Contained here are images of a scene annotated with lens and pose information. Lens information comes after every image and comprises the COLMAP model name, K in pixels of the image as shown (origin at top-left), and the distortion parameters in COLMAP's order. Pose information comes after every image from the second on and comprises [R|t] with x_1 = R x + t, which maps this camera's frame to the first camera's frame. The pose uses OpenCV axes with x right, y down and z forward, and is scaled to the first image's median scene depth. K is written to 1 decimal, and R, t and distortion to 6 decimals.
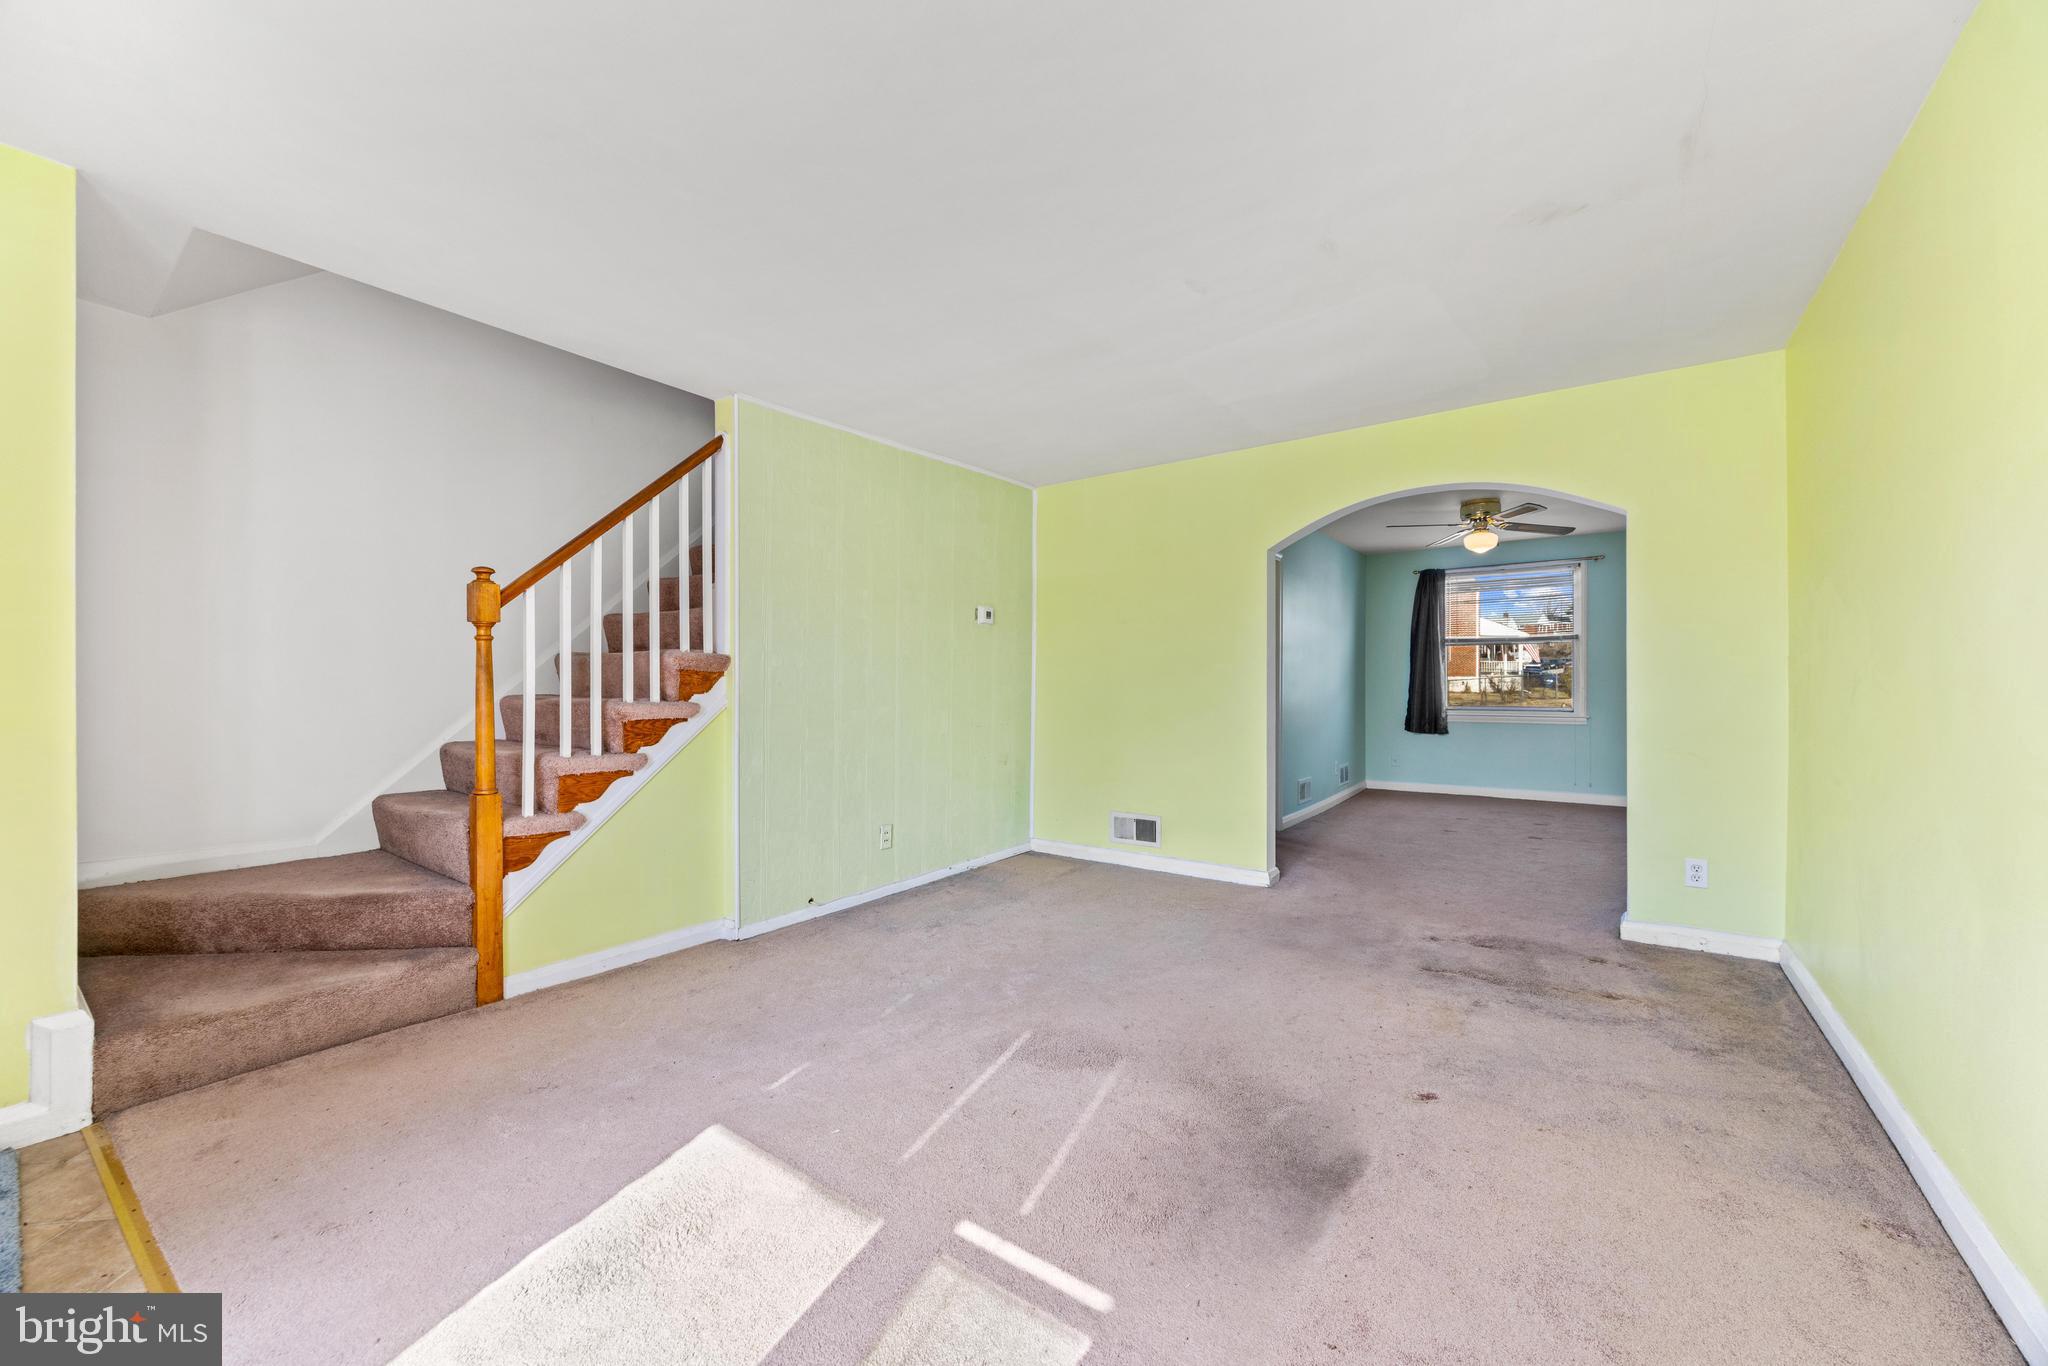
lens RADIAL K [[785.3, 0, 1009.7], [0, 785.3, 676.6], [0, 0, 1]] dist [-0.000817, -0.000787]
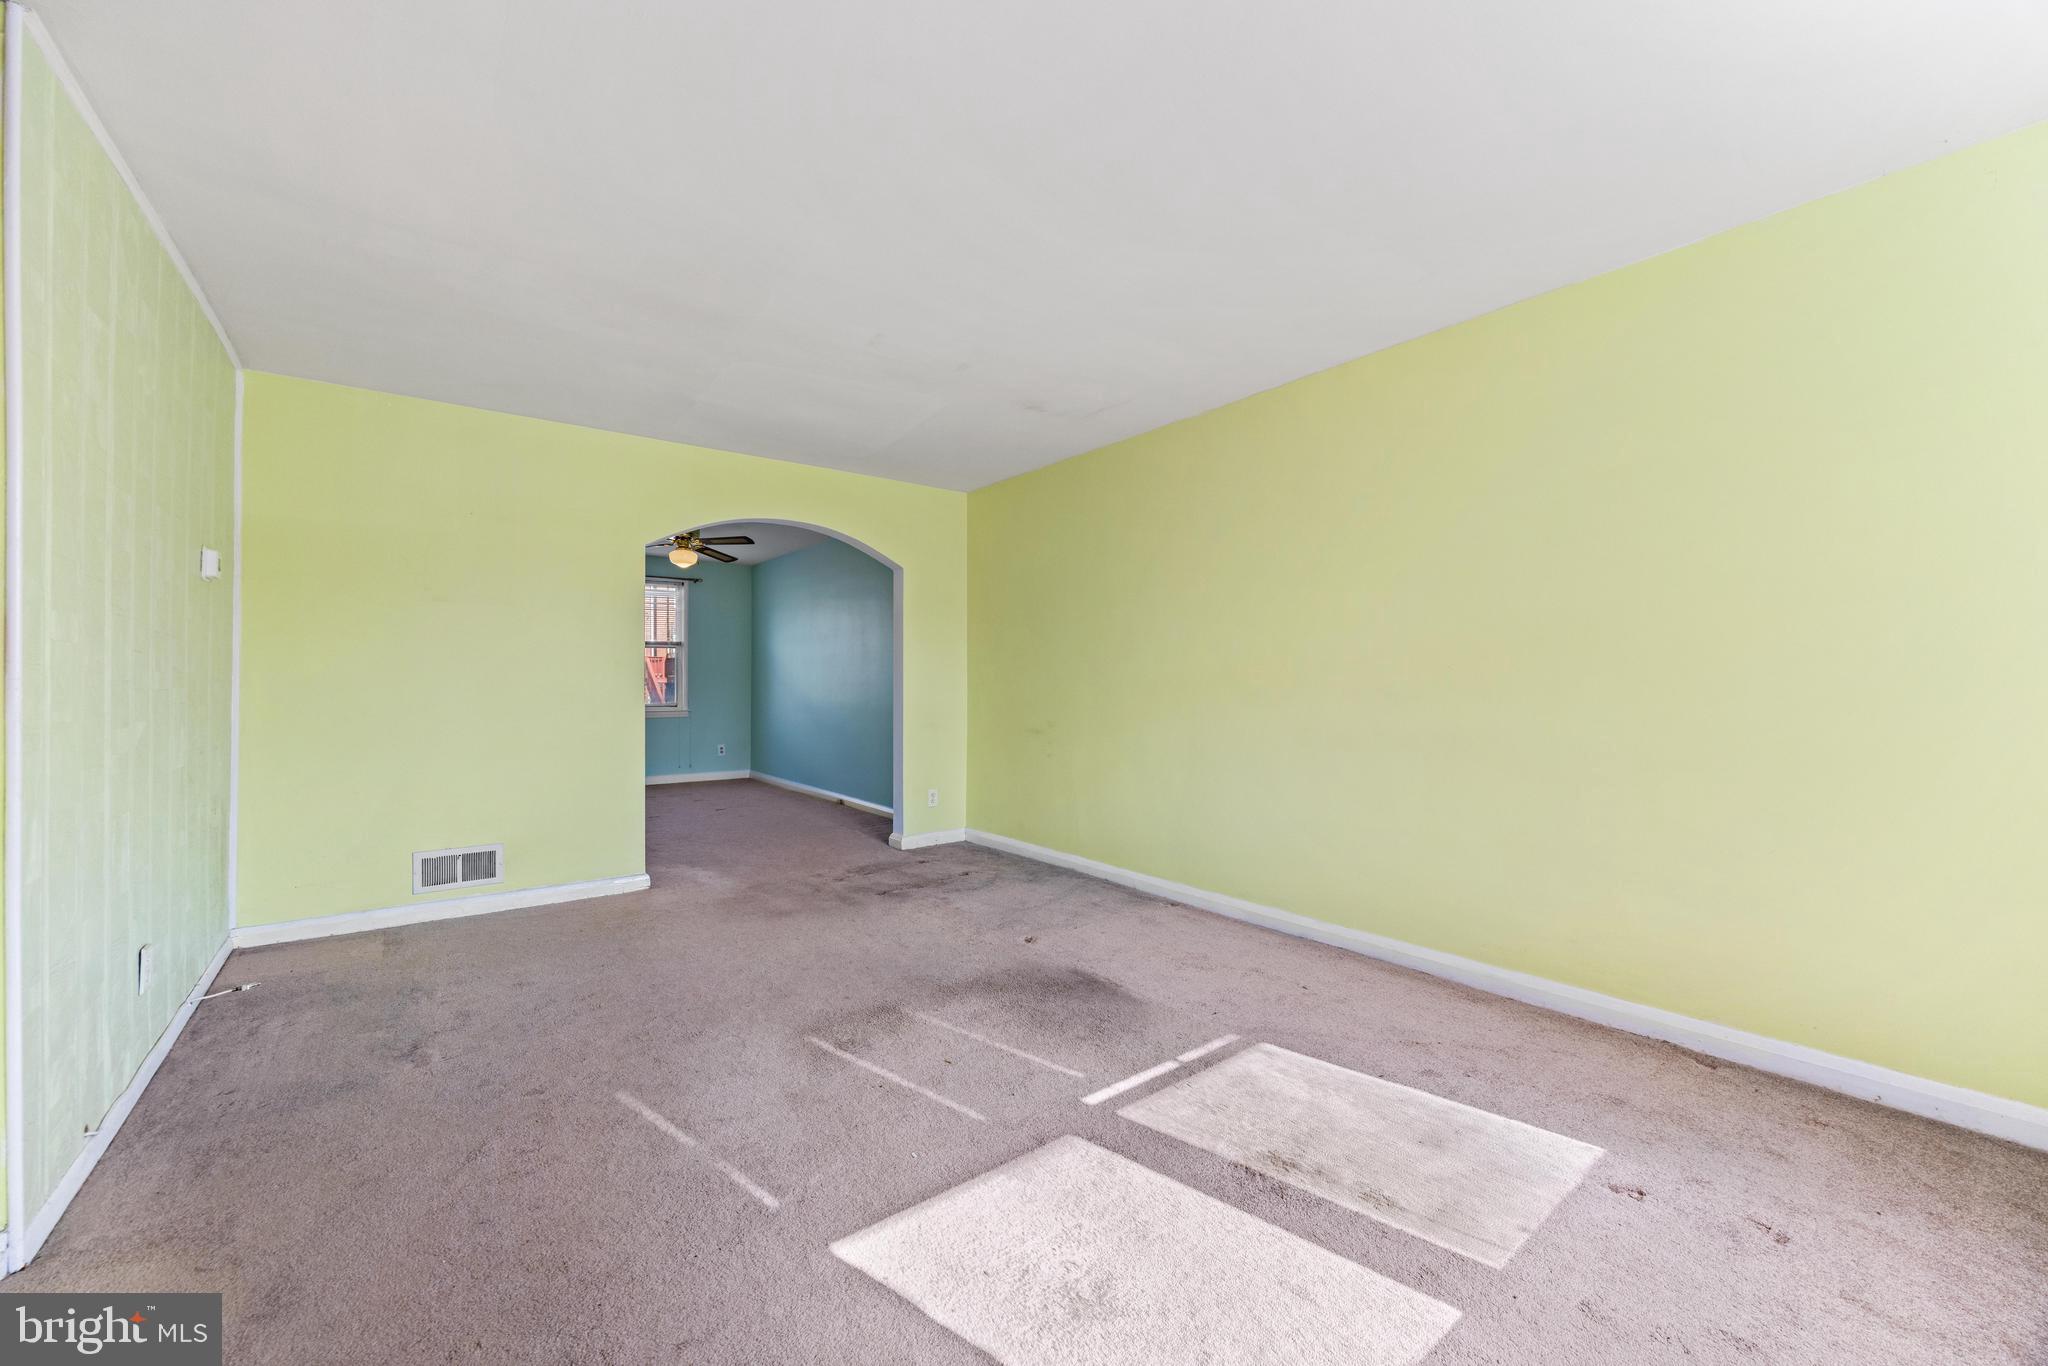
lens RADIAL K [[785.3, 0, 1036.1], [0, 785.3, 685.8], [0, 0, 1]] dist [-0.000817, -0.000787]
pose [[0.260449, -0.000285, 0.965488, -1.136985], [-0.009299, 0.999953, 0.002804, 0.018745], [-0.965443, -0.009709, 0.260434, 0.652532]]
